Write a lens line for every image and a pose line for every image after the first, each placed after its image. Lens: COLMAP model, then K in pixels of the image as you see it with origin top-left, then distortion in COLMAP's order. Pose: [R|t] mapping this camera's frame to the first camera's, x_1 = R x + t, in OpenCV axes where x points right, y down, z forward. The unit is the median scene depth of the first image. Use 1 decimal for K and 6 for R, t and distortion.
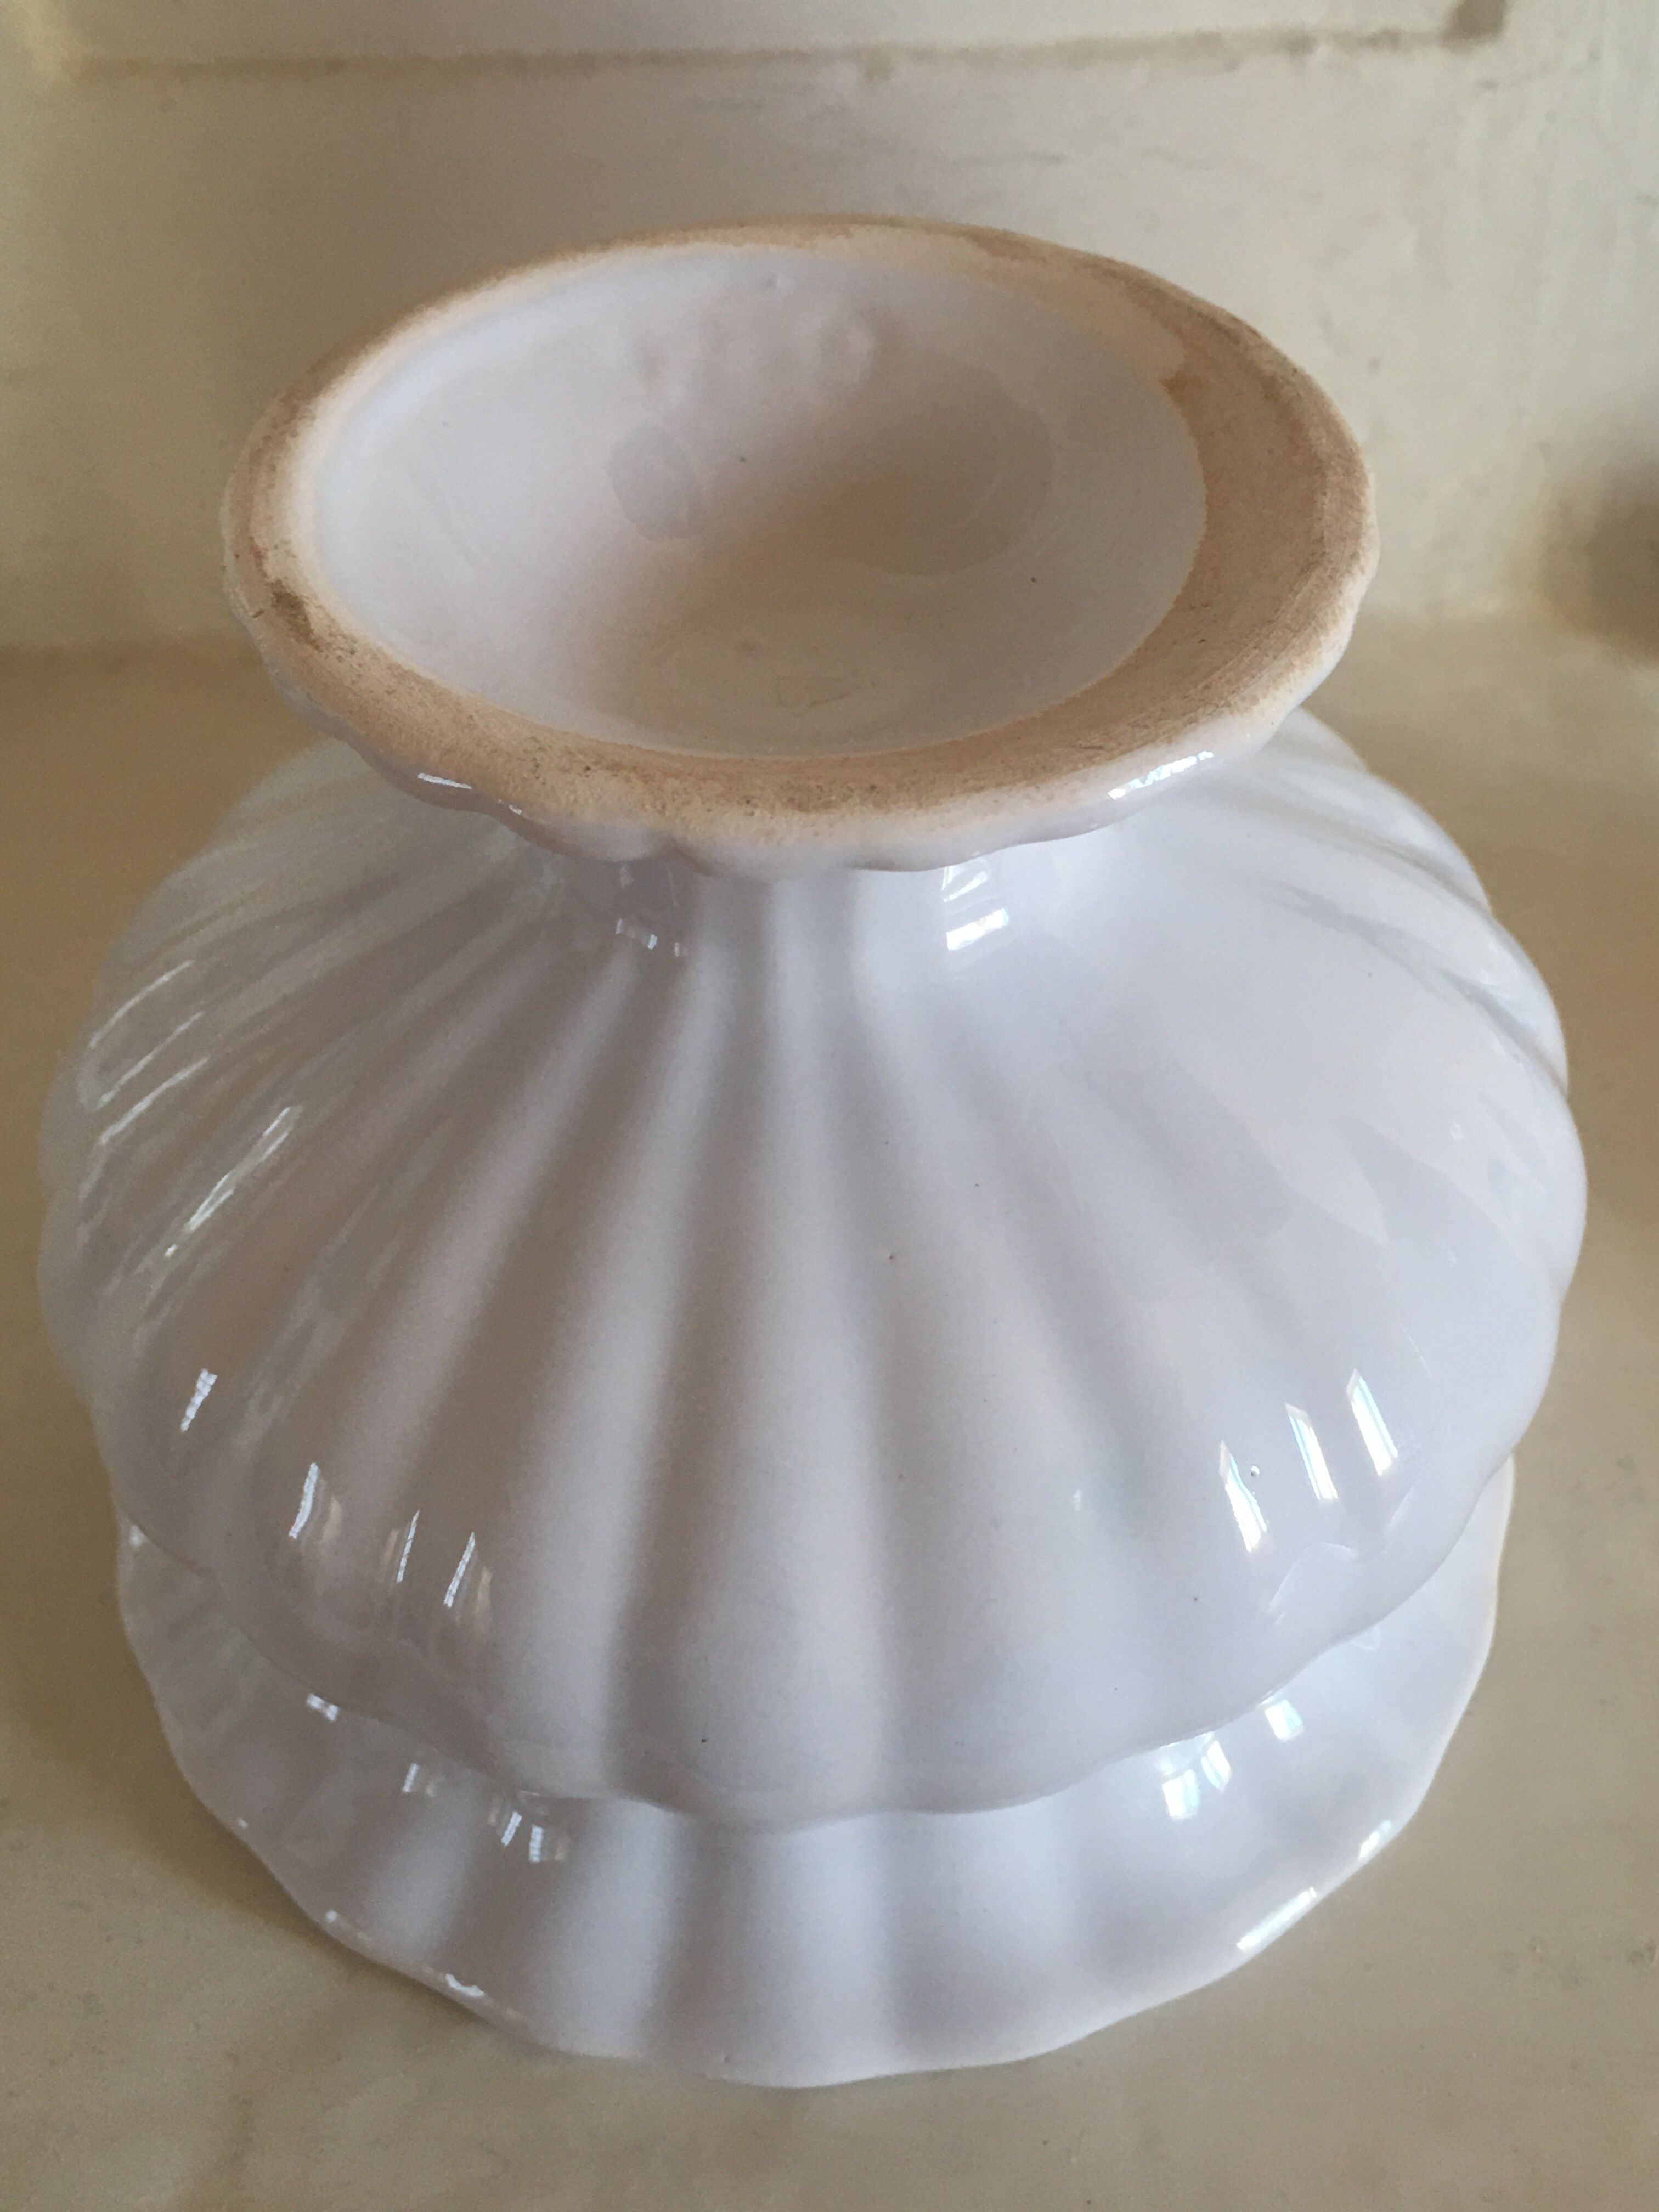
lens RADIAL K [[2558.2, 0, 833.6], [0, 2558.2, 1105.7], [0, 0, 1]] dist [0.050421, 0.000000]
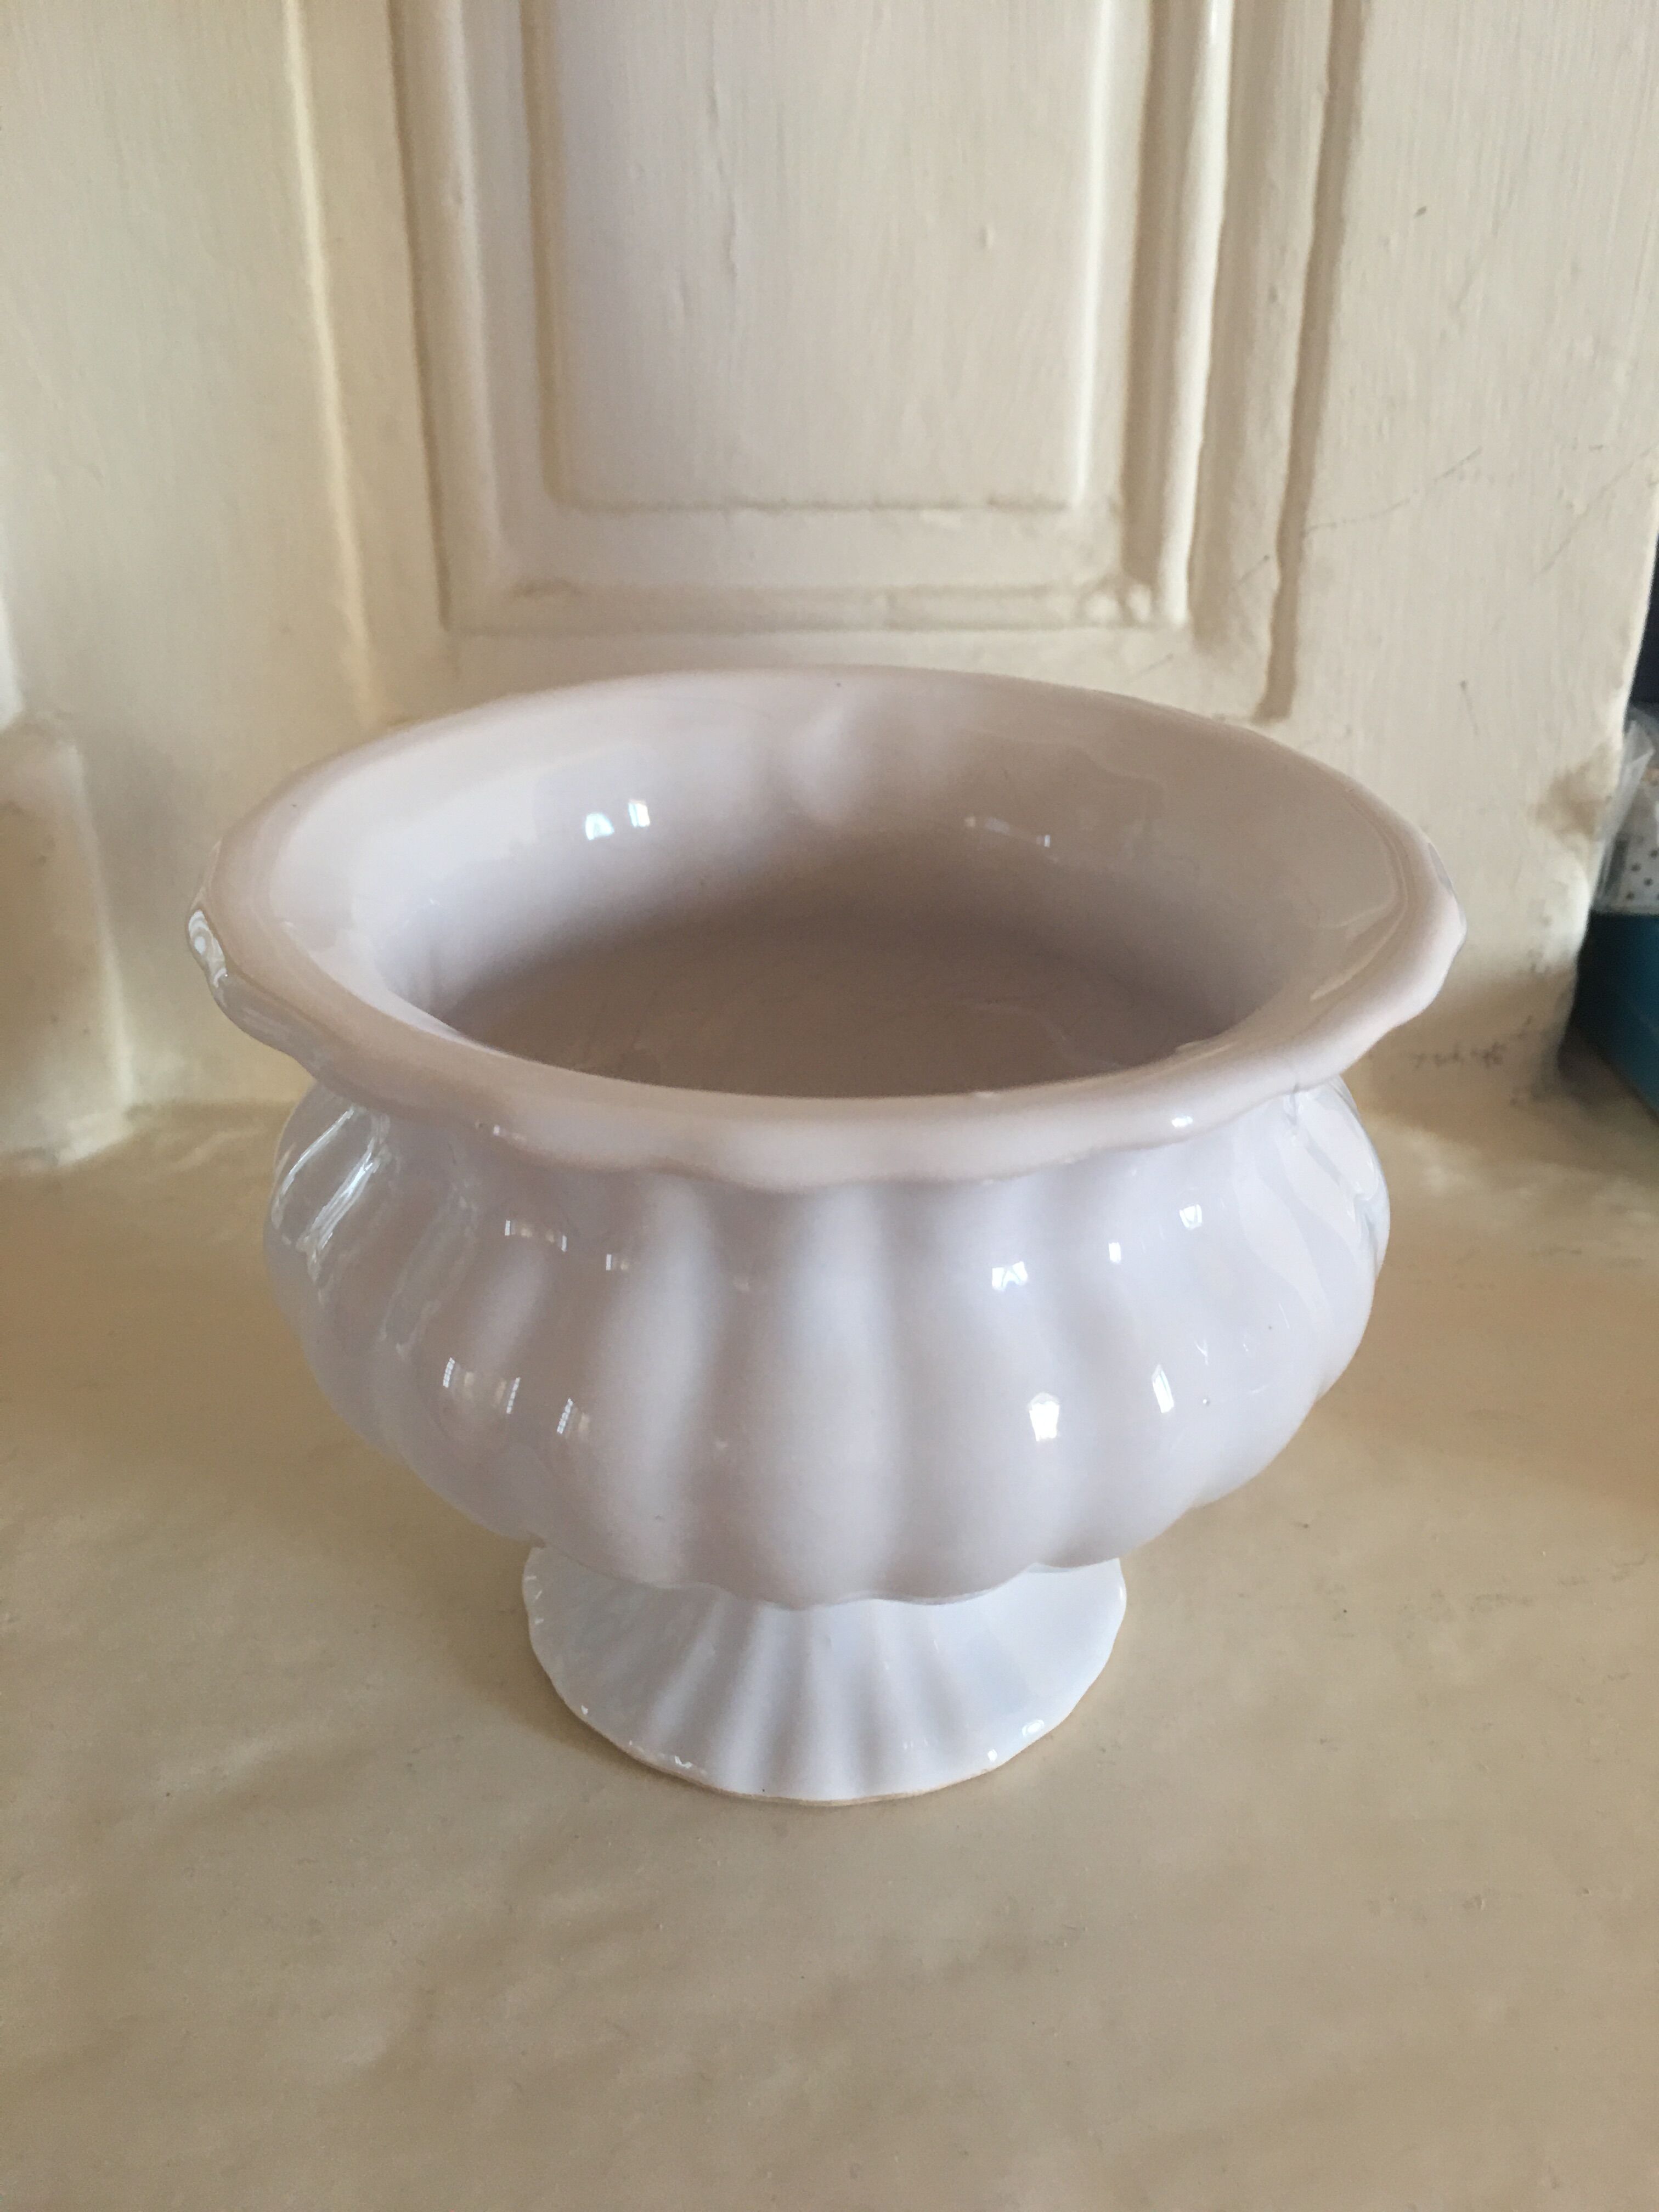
lens RADIAL K [[1913.5, 0, 830.6], [0, 1913.5, 1107.6], [0, 0, 1]] dist [0.084655, -0.048831]
pose [[0.999703, 0.017547, 0.016893, -0.067521], [-0.011125, 0.945941, -0.324148, 0.343310], [-0.021668, 0.323864, 0.945855, -0.060874]]
